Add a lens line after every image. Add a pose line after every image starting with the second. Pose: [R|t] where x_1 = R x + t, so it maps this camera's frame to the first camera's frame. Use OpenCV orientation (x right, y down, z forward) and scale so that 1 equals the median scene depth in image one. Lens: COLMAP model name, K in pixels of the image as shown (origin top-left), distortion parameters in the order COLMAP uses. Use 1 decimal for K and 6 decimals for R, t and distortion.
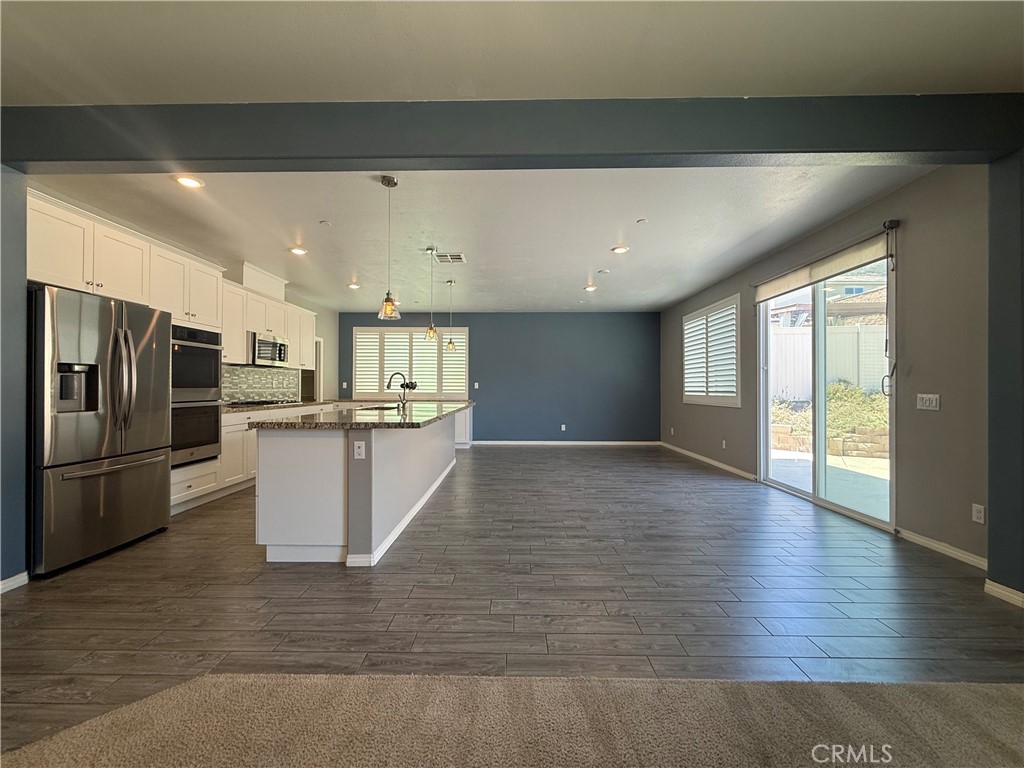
lens RADIAL K [[408.8, 0, 512.0], [0, 408.8, 384.0], [0, 0, 1]] dist [-0.000511, 0.000195]
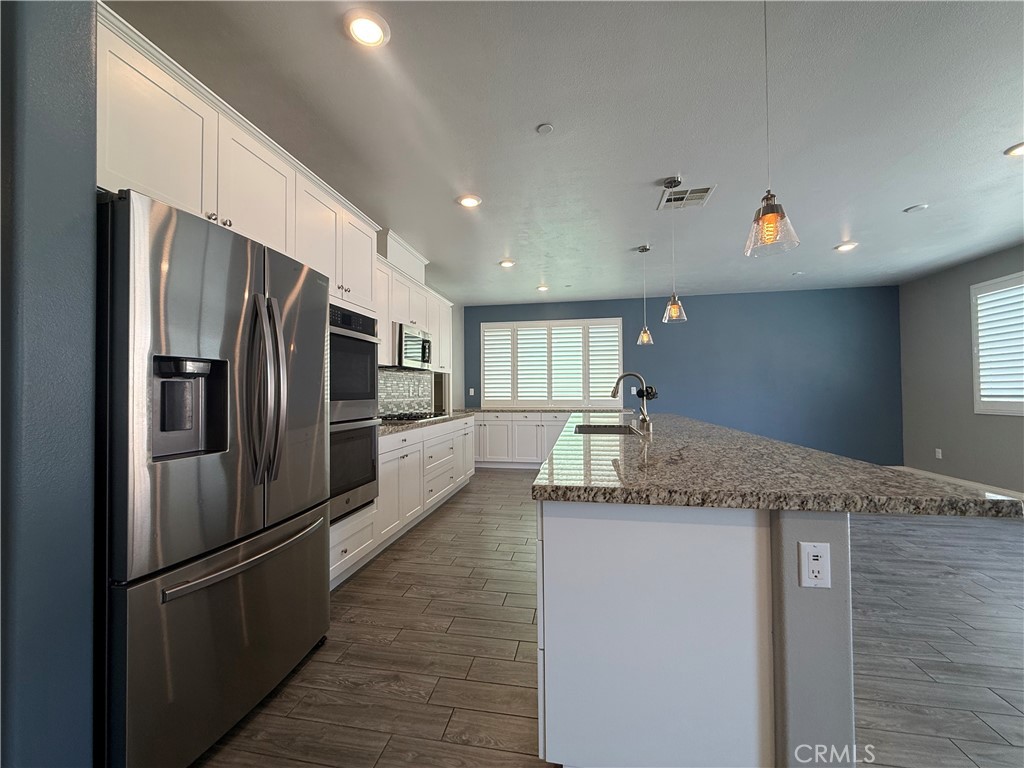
lens RADIAL K [[408.8, 0, 512.0], [0, 408.8, 384.0], [0, 0, 1]] dist [-0.000511, 0.000195]
pose [[0.985869, -0.013730, -0.166956, -0.374629], [0.011896, 0.999858, -0.011977, -0.004844], [0.167097, 0.009822, 0.985892, 0.361650]]
